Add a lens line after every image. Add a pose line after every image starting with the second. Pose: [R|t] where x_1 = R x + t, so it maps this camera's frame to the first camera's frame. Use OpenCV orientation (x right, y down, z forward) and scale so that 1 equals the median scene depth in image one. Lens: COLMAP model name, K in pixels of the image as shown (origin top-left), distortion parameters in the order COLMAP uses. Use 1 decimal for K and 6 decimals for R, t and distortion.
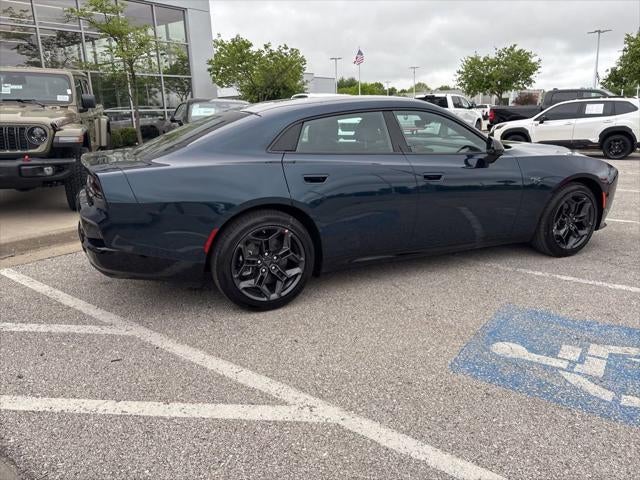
lens RADIAL K [[495.4, 0, 319.0], [0, 495.4, 236.6], [0, 0, 1]] dist [0.042337, -0.047580]
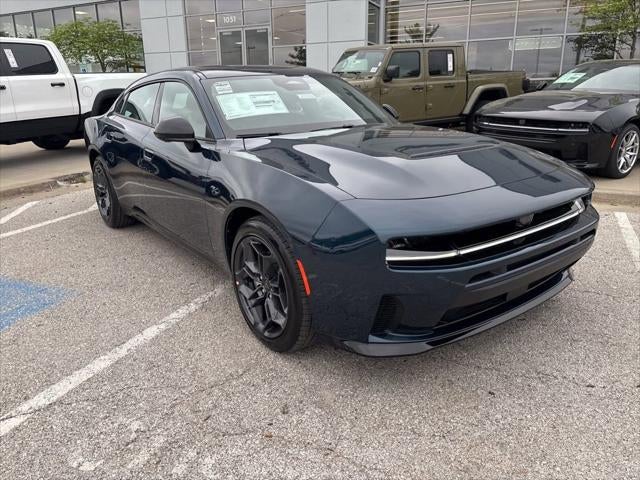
lens RADIAL K [[495.4, 0, 314.9], [0, 495.4, 244.5], [0, 0, 1]] dist [0.042337, -0.047580]
pose [[0.183522, 0.303106, -0.935119, 0.320594], [-0.228827, 0.938316, 0.259233, -0.072380], [0.956011, 0.166406, 0.241560, 0.289487]]
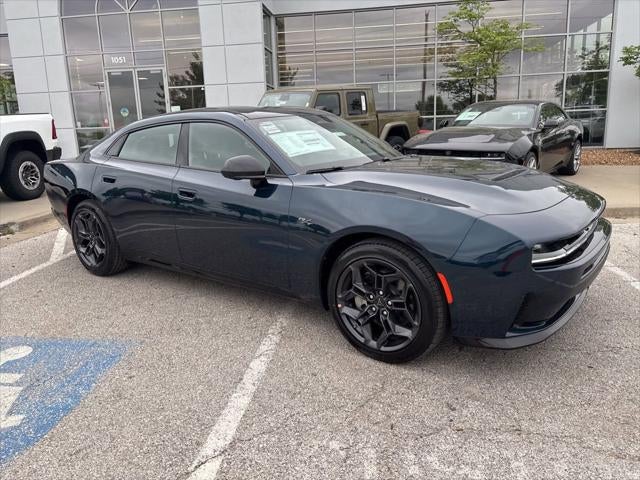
lens RADIAL K [[495.4, 0, 315.2], [0, 495.4, 238.8], [0, 0, 1]] dist [0.042337, -0.047580]
pose [[0.457609, 0.199494, -0.866485, 0.307379], [-0.195013, 0.973296, 0.121095, -0.052099], [0.867505, 0.113561, 0.484293, 0.201385]]
